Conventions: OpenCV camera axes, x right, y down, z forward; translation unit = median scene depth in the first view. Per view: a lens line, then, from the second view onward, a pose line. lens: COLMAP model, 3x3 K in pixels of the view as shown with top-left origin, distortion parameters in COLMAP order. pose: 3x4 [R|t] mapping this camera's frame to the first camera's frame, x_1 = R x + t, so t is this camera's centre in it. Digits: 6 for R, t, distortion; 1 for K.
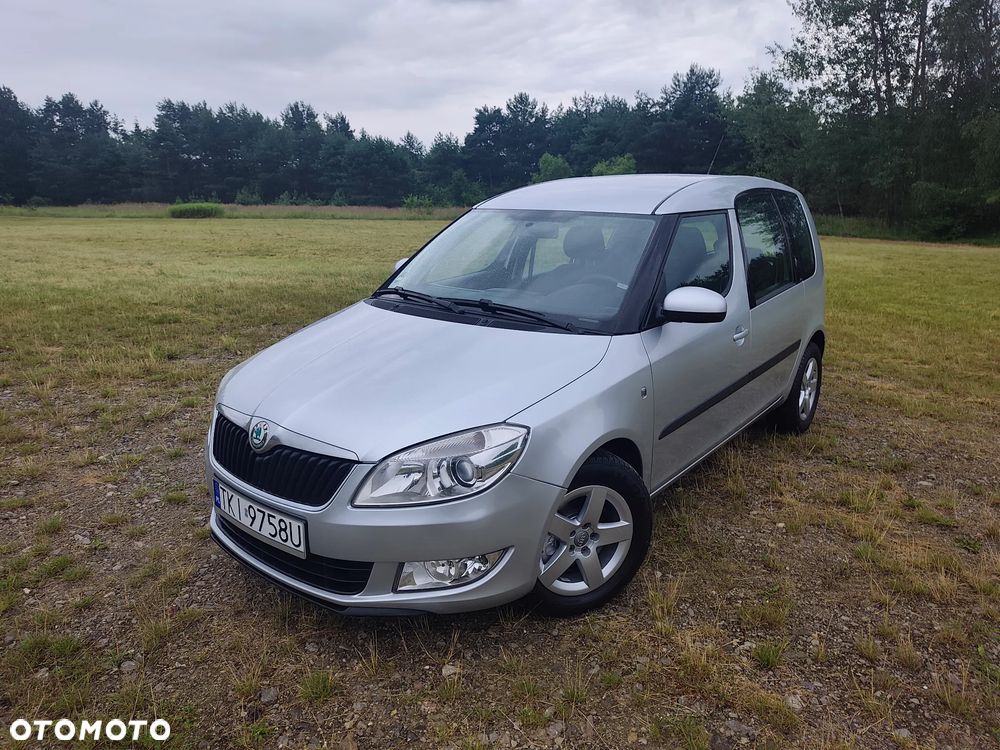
lens RADIAL K [[676.3, 0, 499.4], [0, 676.3, 376.9], [0, 0, 1]] dist [0.016282, -0.022188]
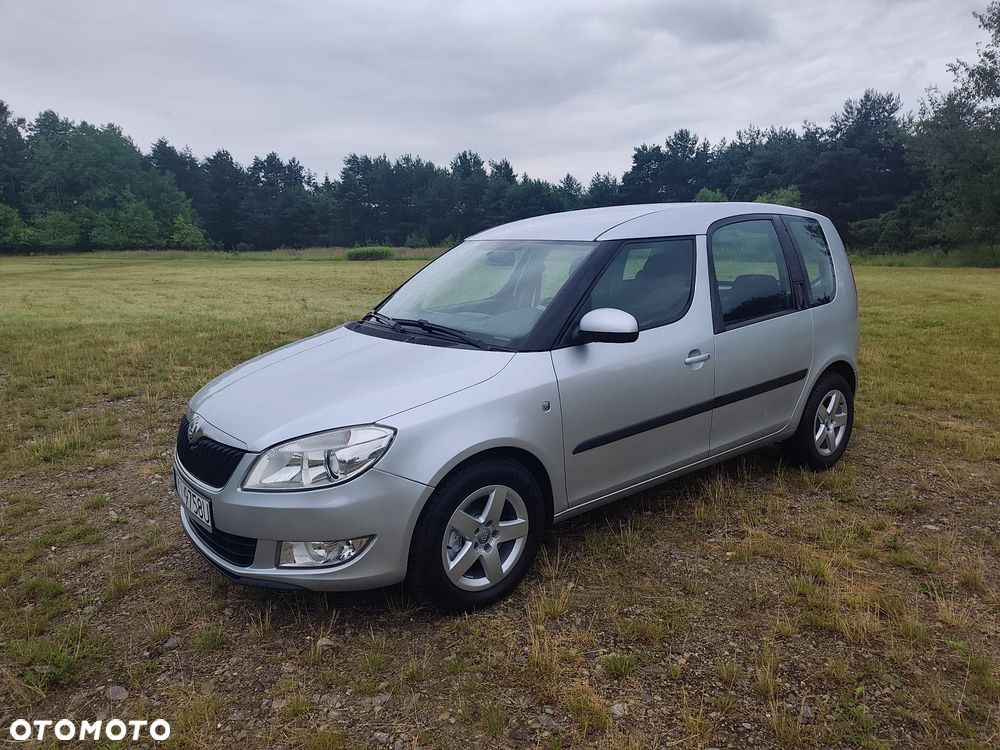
lens RADIAL K [[676.3, 0, 503.4], [0, 676.3, 383.6], [0, 0, 1]] dist [0.016282, -0.022188]
pose [[0.973395, 0.027504, -0.227478, 0.113334], [-0.037880, 0.998426, -0.041371, 0.009673], [0.225982, 0.048887, 0.972904, -0.012085]]
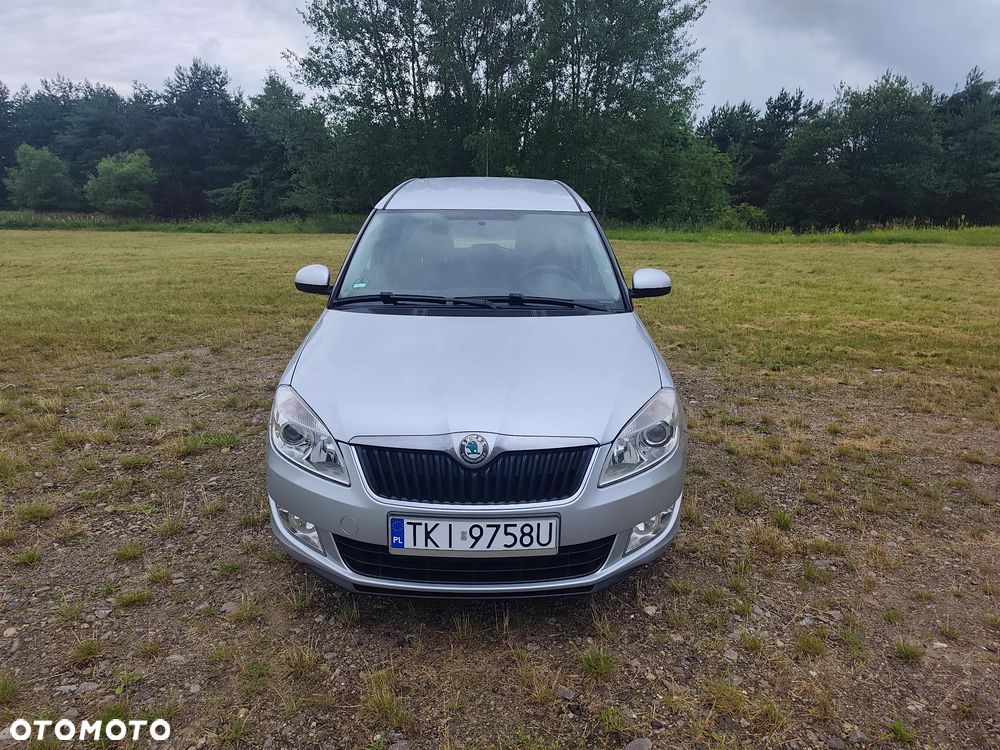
lens RADIAL K [[676.3, 0, 498.8], [0, 676.3, 383.7], [0, 0, 1]] dist [0.016282, -0.022188]
pose [[0.775796, -0.166274, 0.608681, -0.222923], [0.161462, 0.984851, 0.063241, -0.014472], [-0.609976, 0.049216, 0.790890, 0.057144]]
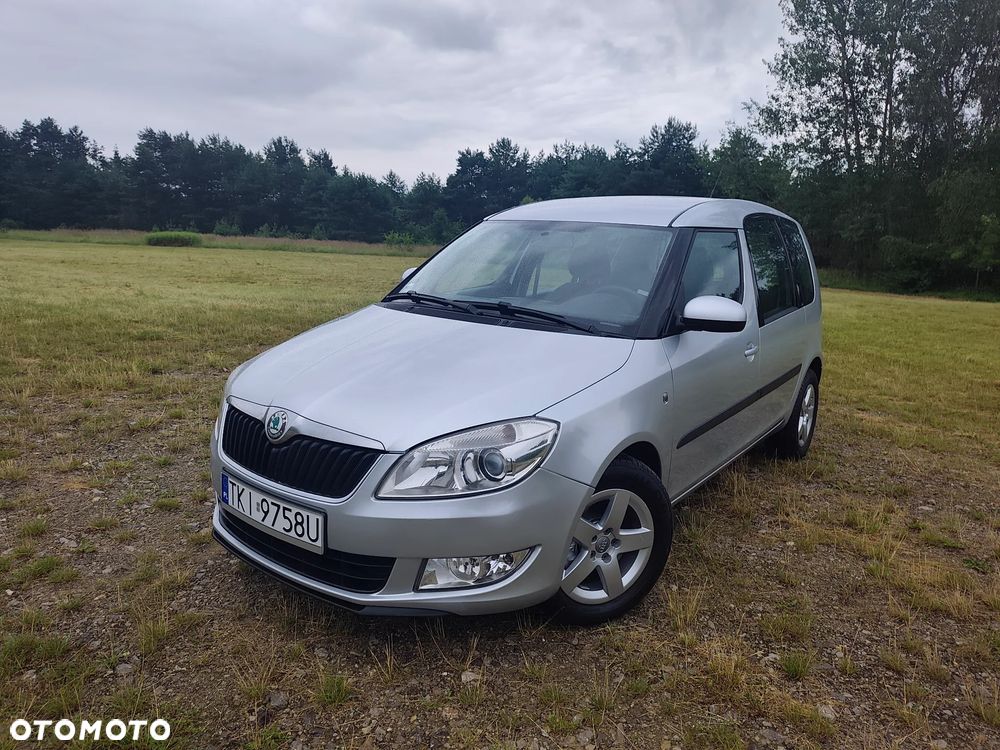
lens RADIAL K [[676.3, 0, 501.7], [0, 676.3, 381.4], [0, 0, 1]] dist [0.016282, -0.022188]
pose [[0.998705, 0.029268, 0.041611, -0.019630], [-0.027035, 0.998216, -0.053241, 0.016841], [-0.043095, 0.052048, 0.997714, 0.006646]]
